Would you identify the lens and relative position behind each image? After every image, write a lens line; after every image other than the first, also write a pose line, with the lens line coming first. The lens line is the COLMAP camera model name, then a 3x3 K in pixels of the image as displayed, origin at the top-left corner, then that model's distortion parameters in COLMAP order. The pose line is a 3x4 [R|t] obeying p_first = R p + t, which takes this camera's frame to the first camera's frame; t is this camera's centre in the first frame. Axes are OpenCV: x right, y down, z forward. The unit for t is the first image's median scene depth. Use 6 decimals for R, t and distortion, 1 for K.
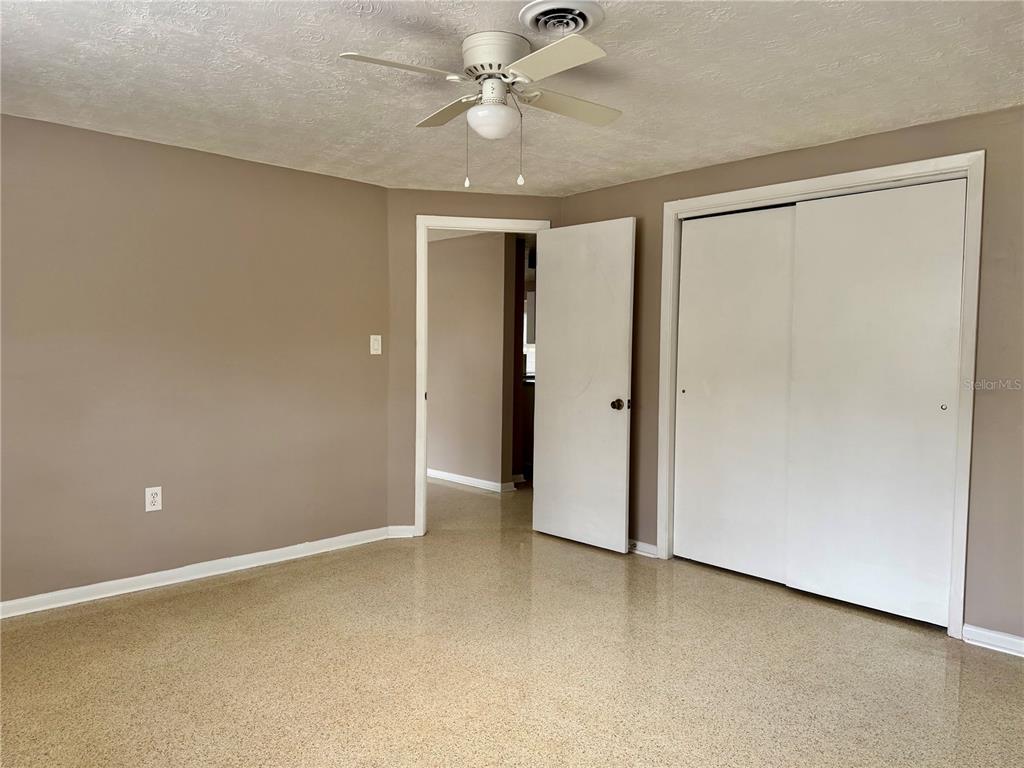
lens RADIAL K [[724.3, 0, 508.6], [0, 724.3, 388.2], [0, 0, 1]] dist [0.125439, -0.140369]
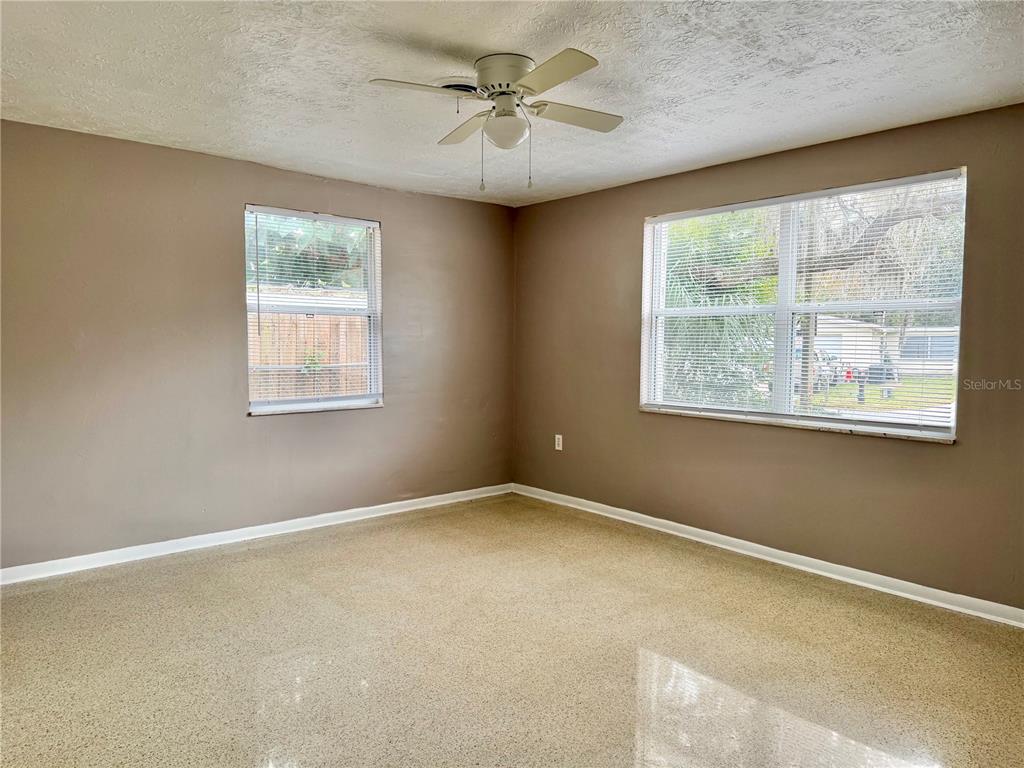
lens RADIAL K [[724.3, 0, 508.6], [0, 724.3, 388.2], [0, 0, 1]] dist [0.125439, -0.140369]
pose [[-0.998476, -0.018037, 0.052166, -0.081365], [-0.011603, 0.992573, 0.121097, -0.099347], [-0.053962, 0.120307, -0.991269, 1.919305]]
